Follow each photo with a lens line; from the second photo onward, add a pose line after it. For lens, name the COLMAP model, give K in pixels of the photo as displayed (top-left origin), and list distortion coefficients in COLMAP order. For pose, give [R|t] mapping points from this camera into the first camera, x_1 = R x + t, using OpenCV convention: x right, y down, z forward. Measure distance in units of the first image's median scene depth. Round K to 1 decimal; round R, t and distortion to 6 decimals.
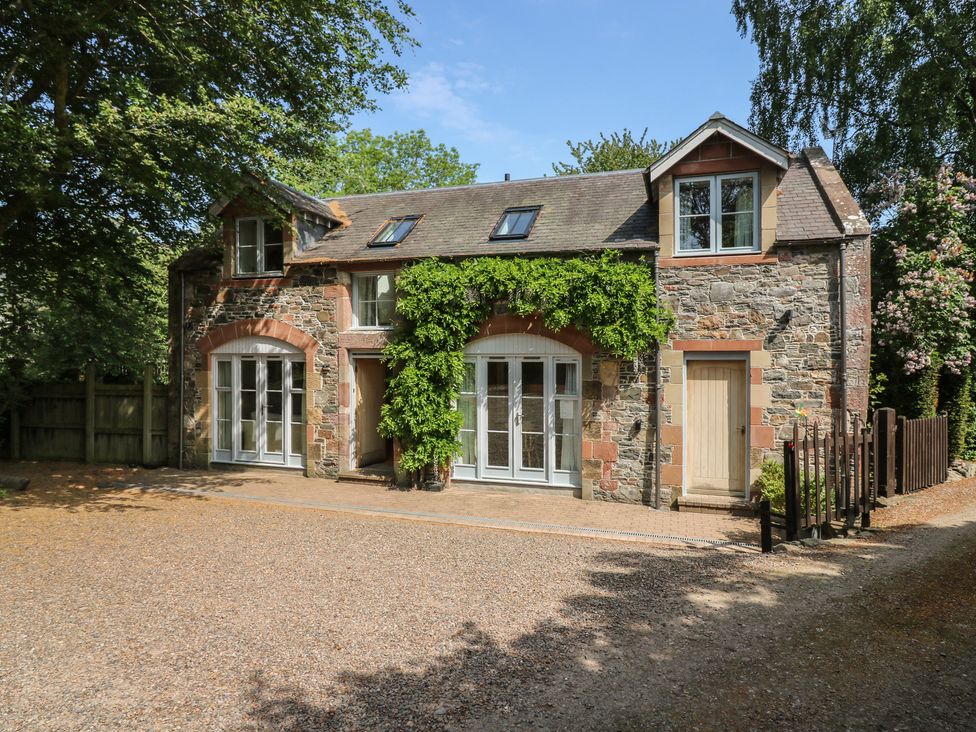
lens RADIAL K [[508.8, 0, 494.7], [0, 508.8, 357.5], [0, 0, 1]] dist [0.002428, -0.014164]
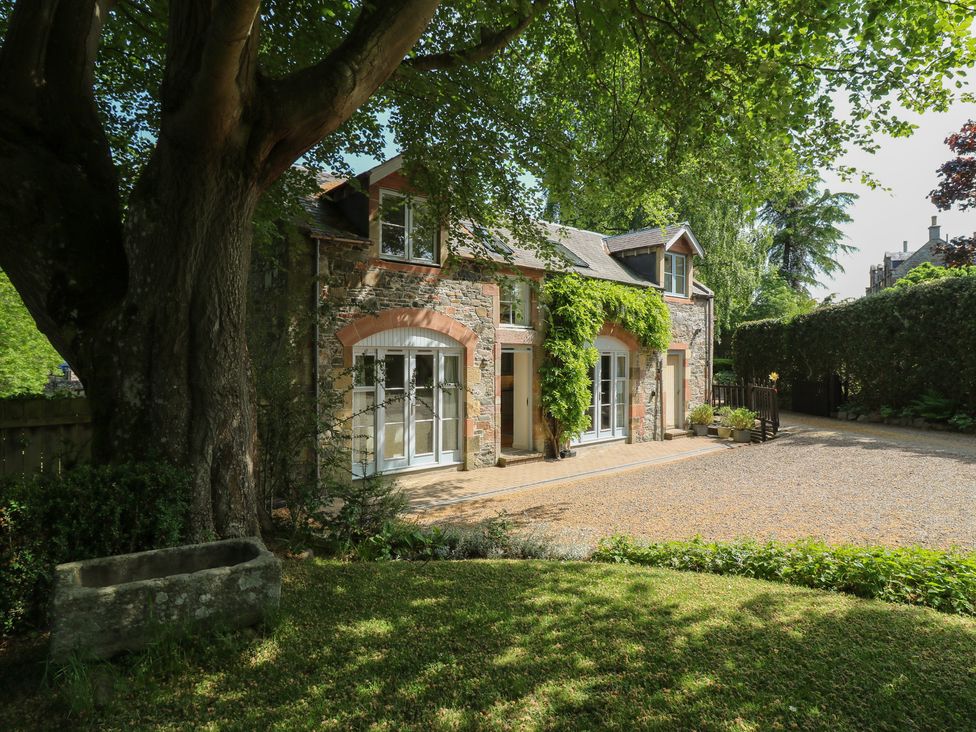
lens RADIAL K [[508.8, 0, 494.7], [0, 508.8, 357.5], [0, 0, 1]] dist [0.002428, -0.014164]
pose [[0.595296, -0.003761, 0.803498, -1.127843], [-0.002268, 0.999977, 0.006360, 0.004790], [-0.803503, -0.005608, 0.595274, 0.349947]]
